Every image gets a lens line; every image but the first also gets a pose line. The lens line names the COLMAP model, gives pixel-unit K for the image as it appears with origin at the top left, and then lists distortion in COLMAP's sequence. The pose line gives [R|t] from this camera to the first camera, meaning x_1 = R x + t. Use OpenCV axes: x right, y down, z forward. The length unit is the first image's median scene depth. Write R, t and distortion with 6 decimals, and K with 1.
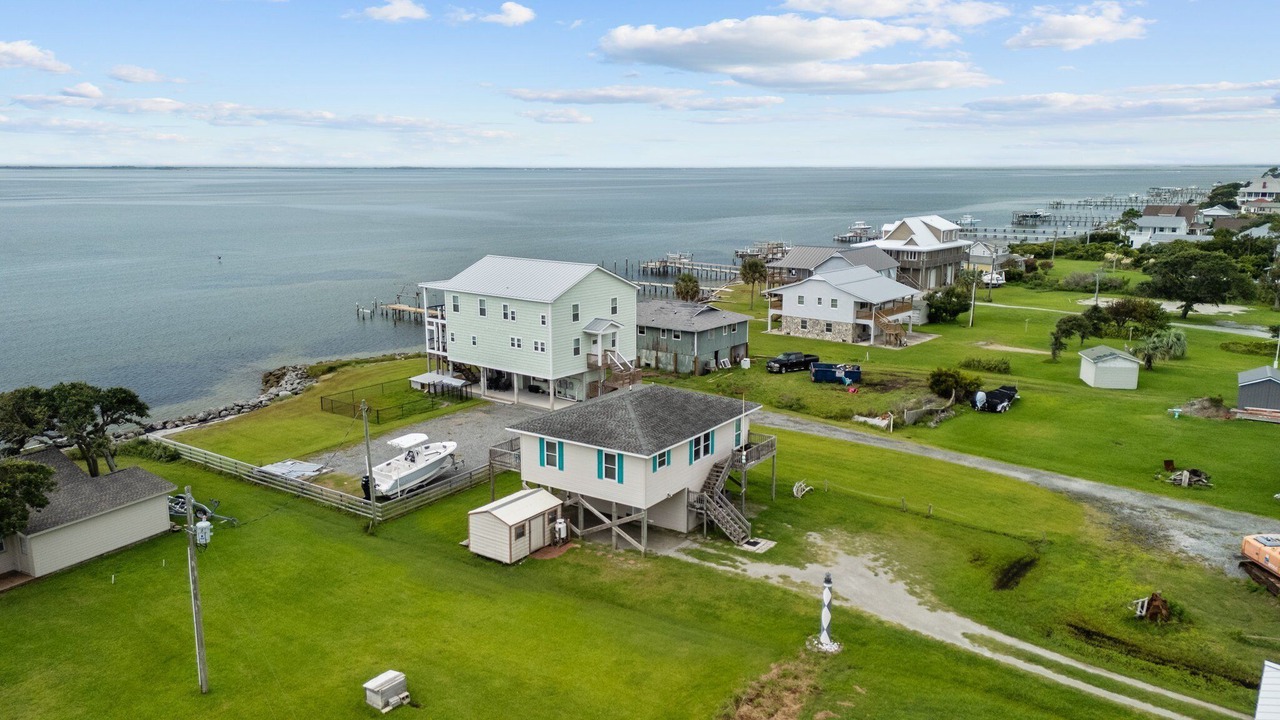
lens RADIAL K [[936.8, 0, 649.8], [0, 936.8, 356.5], [0, 0, 1]] dist [0.087437, -0.094253]
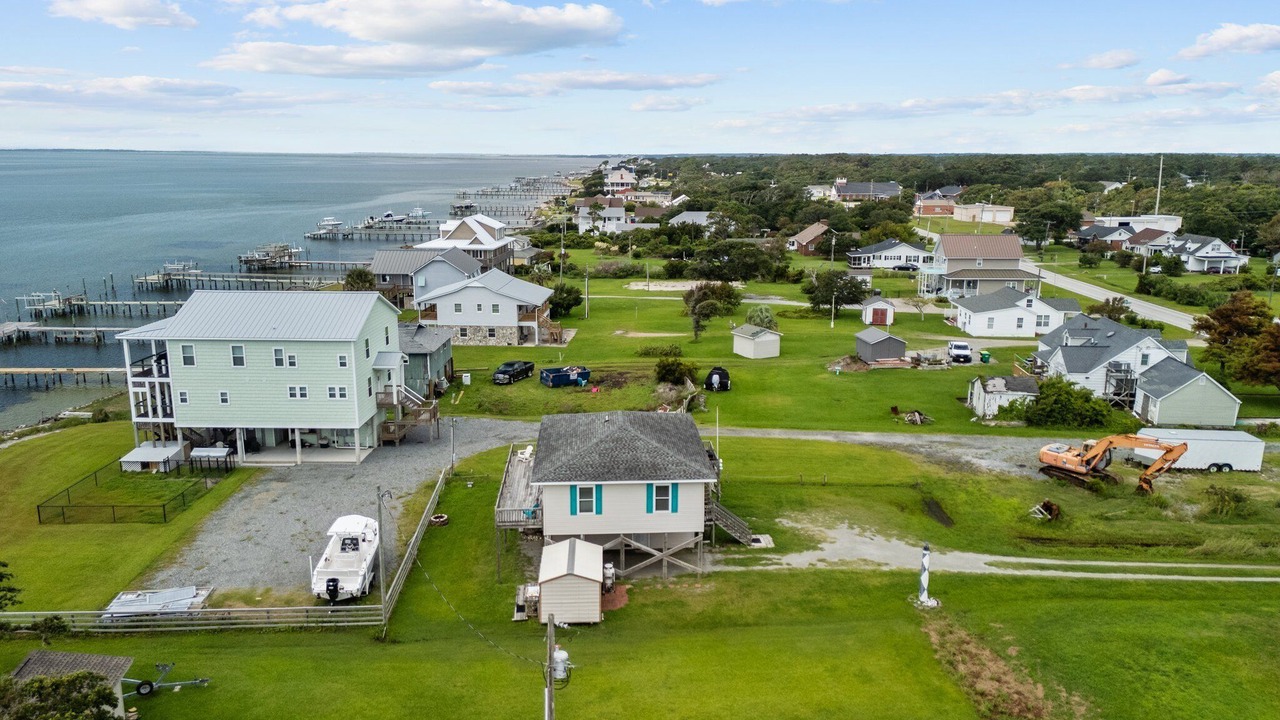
lens RADIAL K [[936.8, 0, 649.8], [0, 936.8, 356.5], [0, 0, 1]] dist [0.087437, -0.094253]
pose [[0.793521, -0.124228, 0.595727, -0.543497], [0.116246, 0.991859, 0.051993, -0.074317], [-0.597336, 0.027993, 0.801502, 0.173862]]
